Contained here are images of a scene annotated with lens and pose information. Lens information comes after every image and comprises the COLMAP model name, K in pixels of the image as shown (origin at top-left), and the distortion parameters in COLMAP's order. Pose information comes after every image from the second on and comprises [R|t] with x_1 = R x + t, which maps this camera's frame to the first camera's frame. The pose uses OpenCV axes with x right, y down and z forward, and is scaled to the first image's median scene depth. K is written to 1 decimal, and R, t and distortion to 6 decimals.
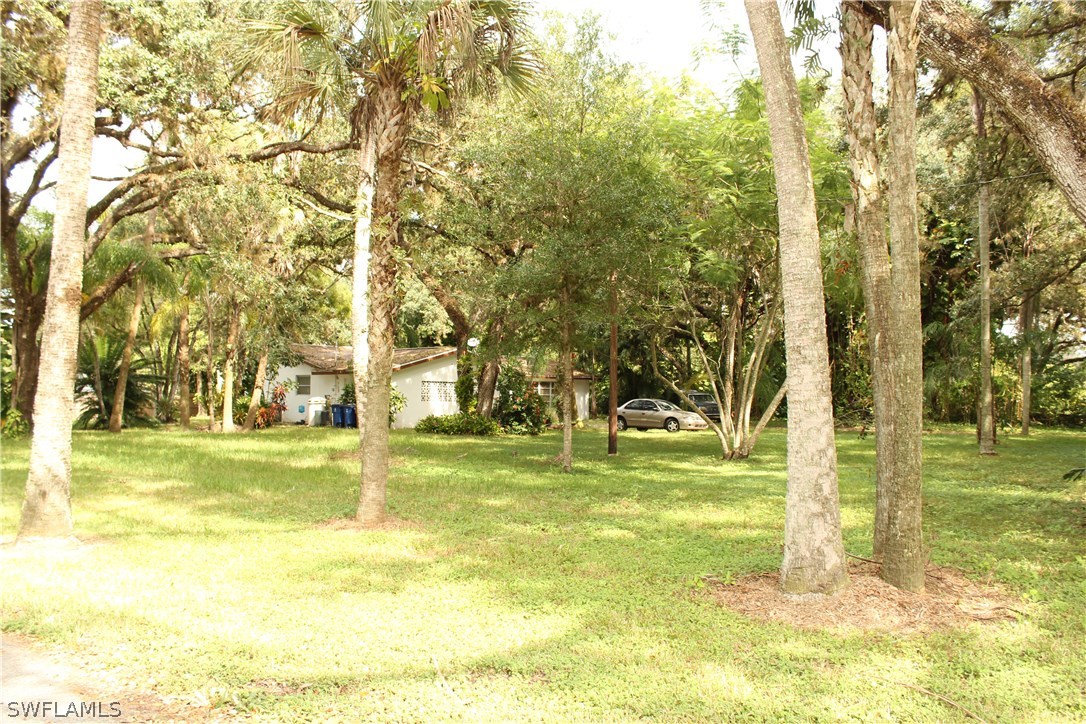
lens RADIAL K [[888.9, 0, 544.2], [0, 888.9, 354.4], [0, 0, 1]] dist [-0.100643, 0.033964]
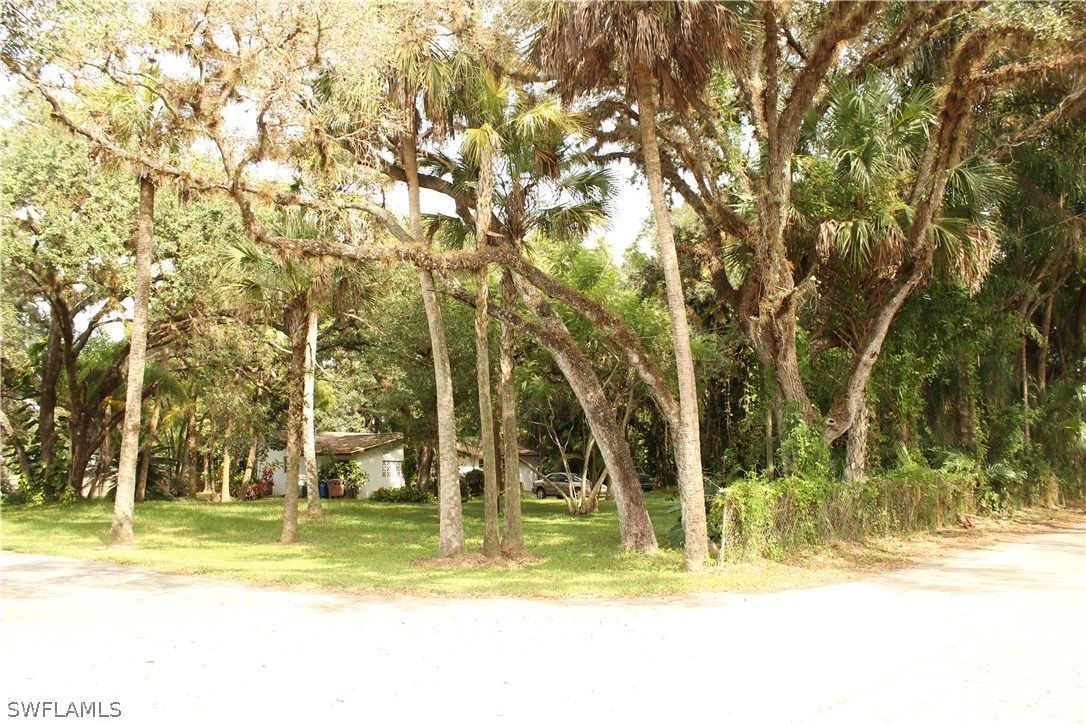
lens RADIAL K [[888.9, 0, 542.4], [0, 888.9, 369.3], [0, 0, 1]] dist [-0.100643, 0.033964]
pose [[0.999809, -0.015375, -0.012080, 0.125316], [0.014549, 0.997731, -0.065737, -0.015697], [0.013063, 0.065548, 0.997764, -0.295912]]
